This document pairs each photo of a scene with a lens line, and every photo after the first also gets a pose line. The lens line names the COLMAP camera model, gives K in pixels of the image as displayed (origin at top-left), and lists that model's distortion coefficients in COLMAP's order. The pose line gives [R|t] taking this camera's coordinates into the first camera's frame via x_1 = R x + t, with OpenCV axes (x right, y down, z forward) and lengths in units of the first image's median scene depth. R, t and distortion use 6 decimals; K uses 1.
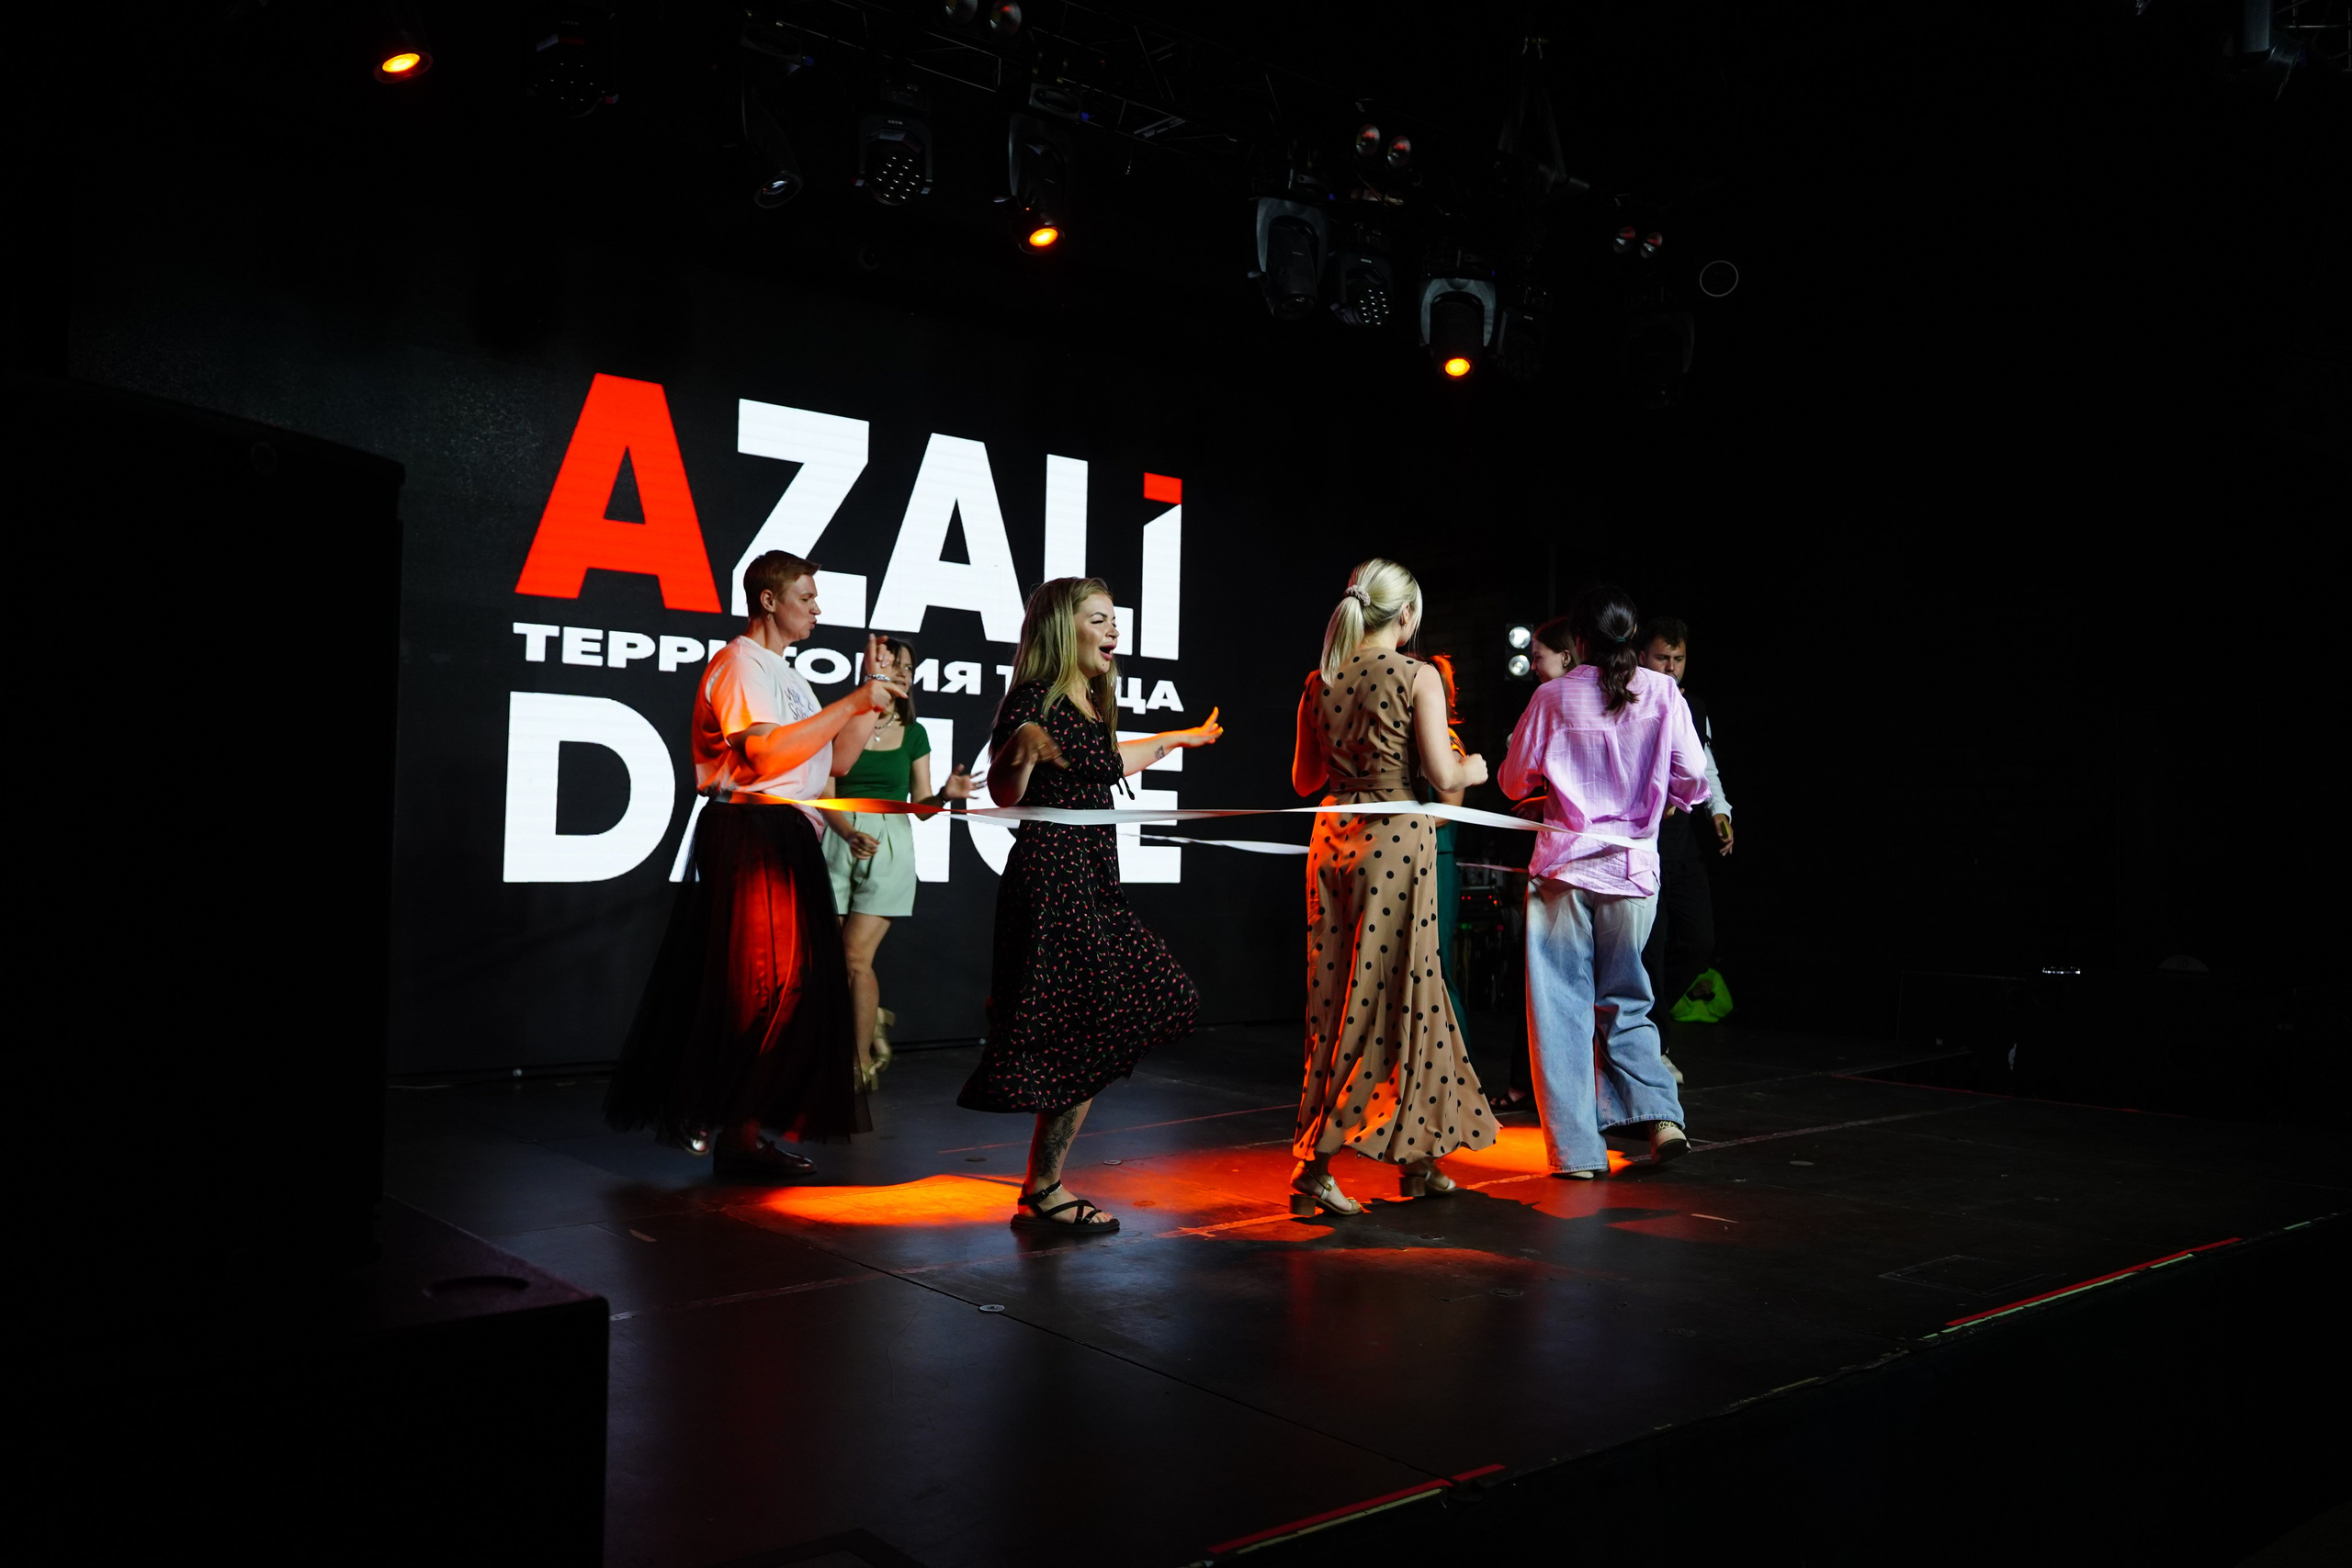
lens RADIAL K [[1878.1, 0, 1176.0], [0, 1878.1, 784.0], [0, 0, 1]] dist [-0.007595, 0.015176]
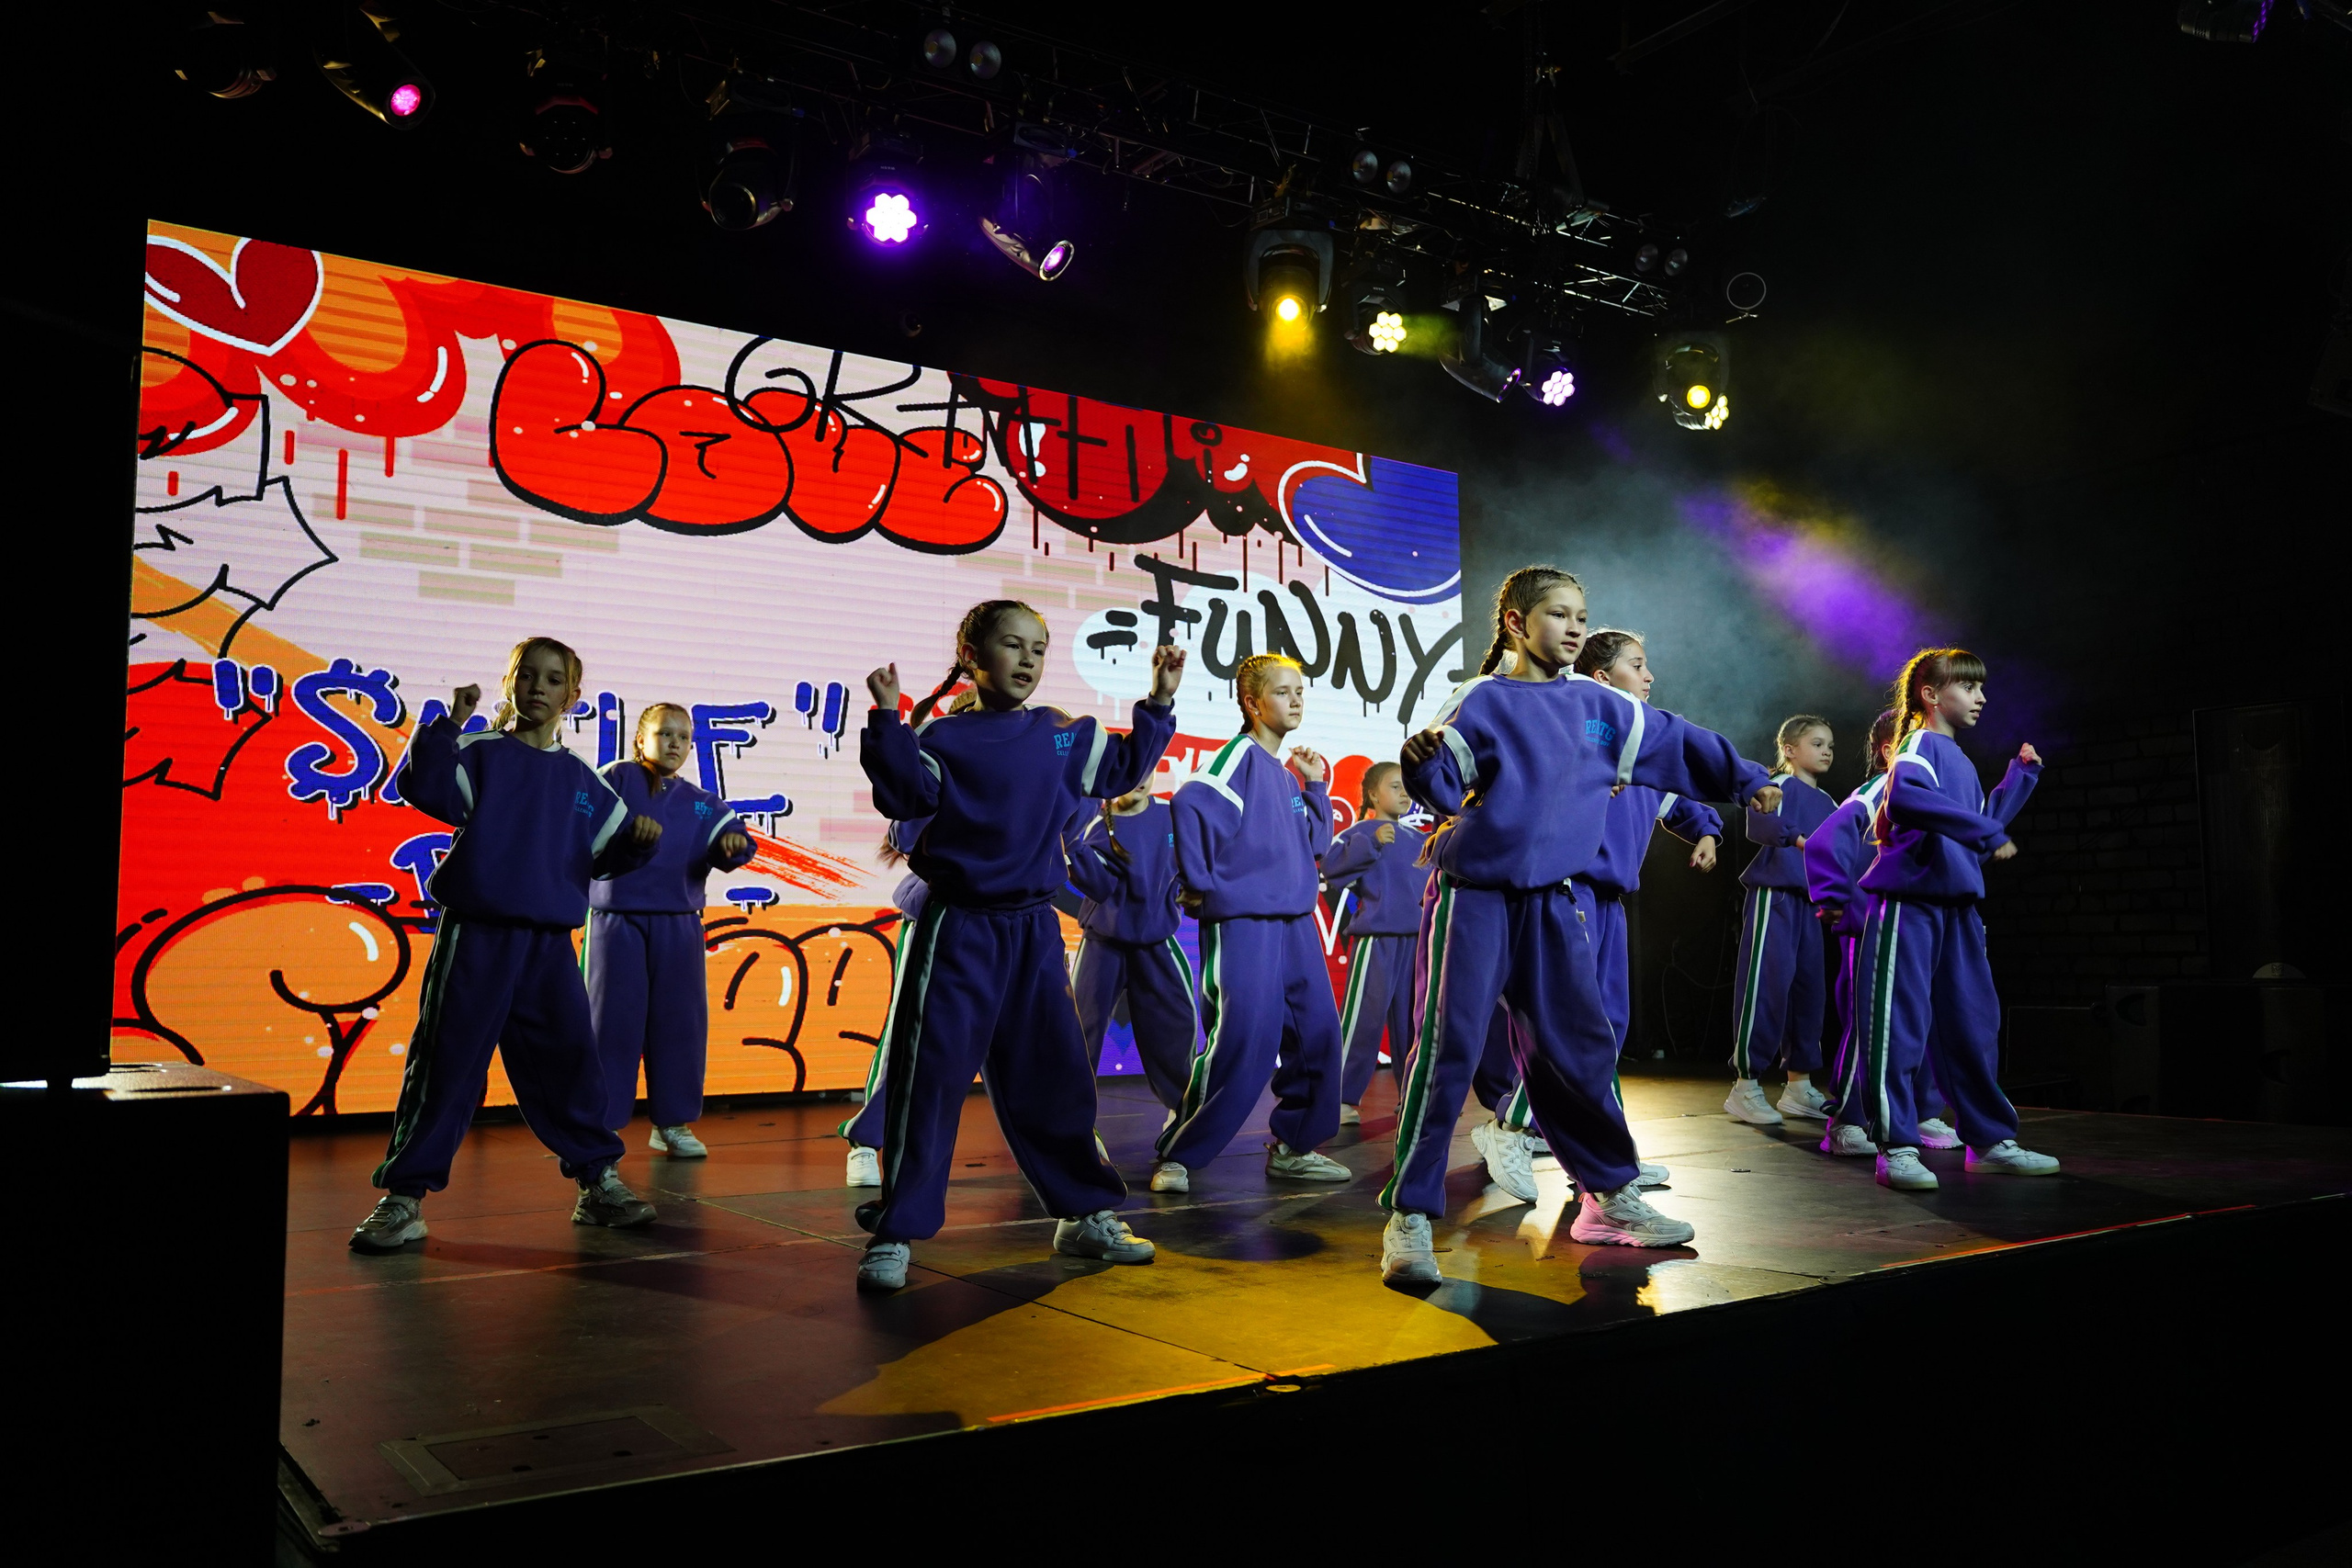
lens RADIAL K [[1878.1, 0, 1176.0], [0, 1878.1, 784.0], [0, 0, 1]] dist [-0.007595, 0.015176]
pose [[0.995247, -0.034266, -0.091157, 0.072819], [0.028625, 0.997635, -0.062487, 0.045992], [0.093082, 0.059581, 0.993874, -0.000966]]
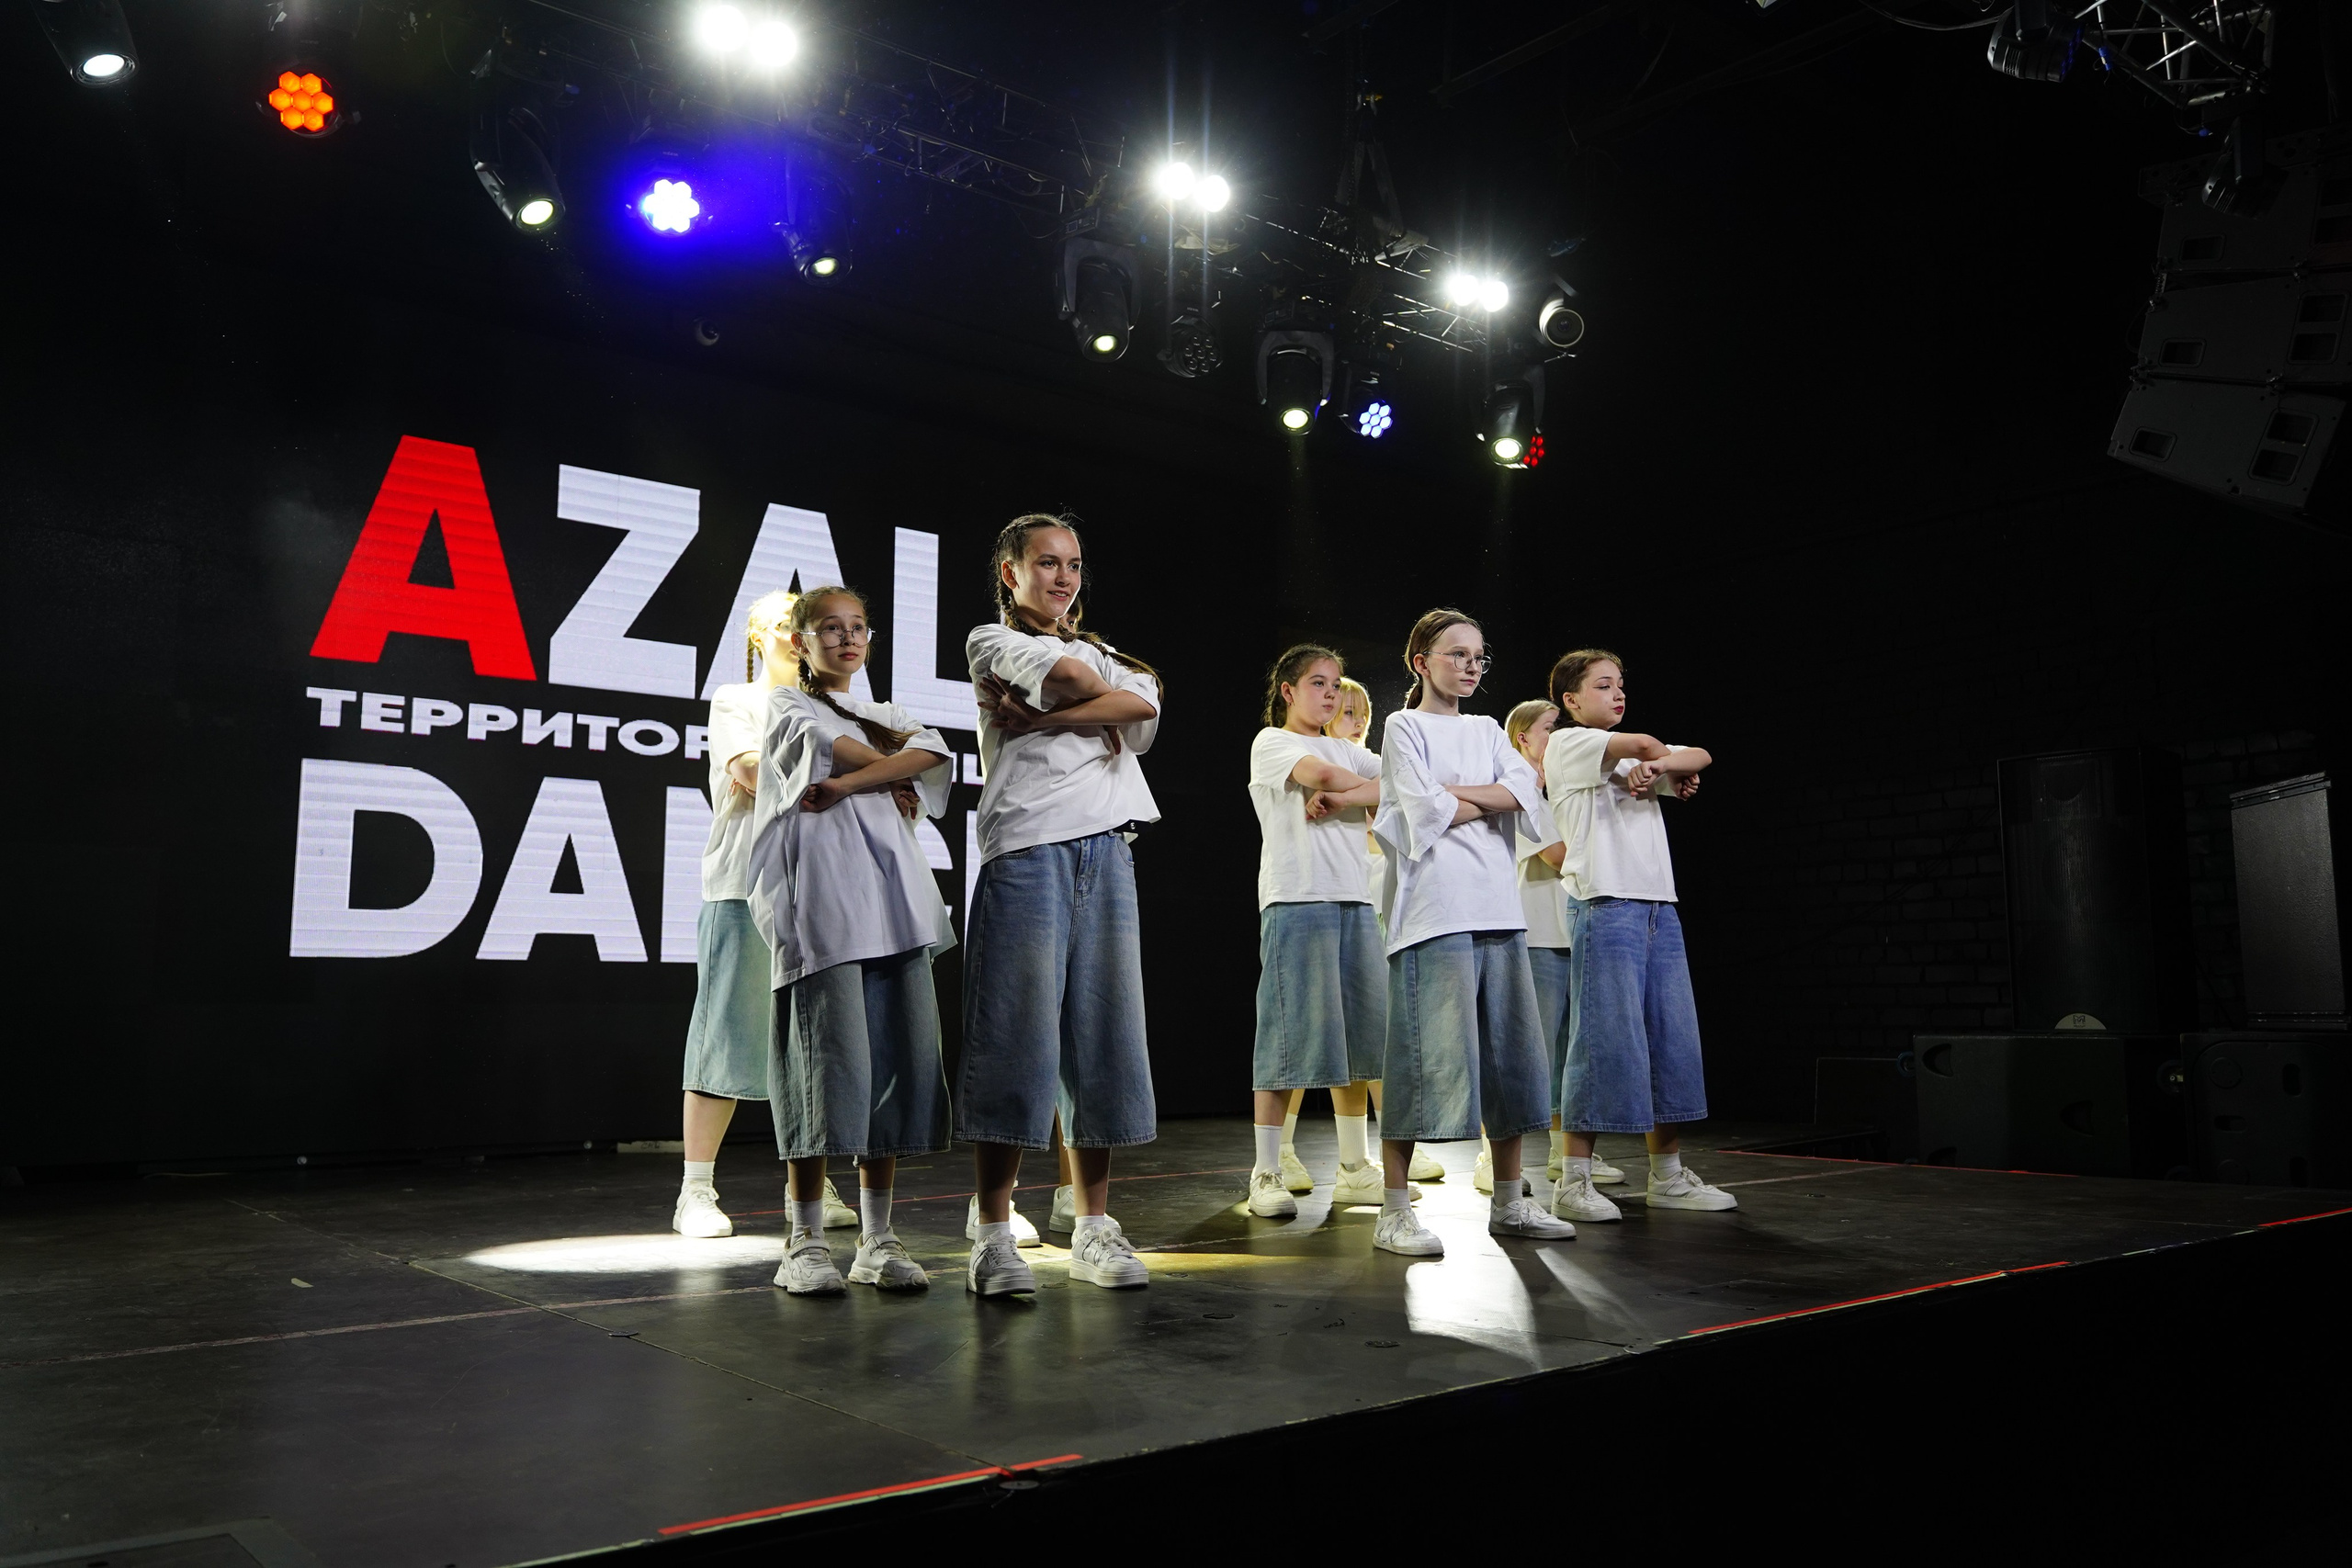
lens RADIAL K [[1877.1, 0, 1170.4], [0, 1877.1, 776.2], [0, 0, 1]] dist [-0.005108, -0.000826]
pose [[0.999809, -0.019182, -0.003748, 0.085246], [0.018761, 0.995666, -0.091084, 0.051036], [0.005479, 0.090996, 0.995836, 0.043927]]
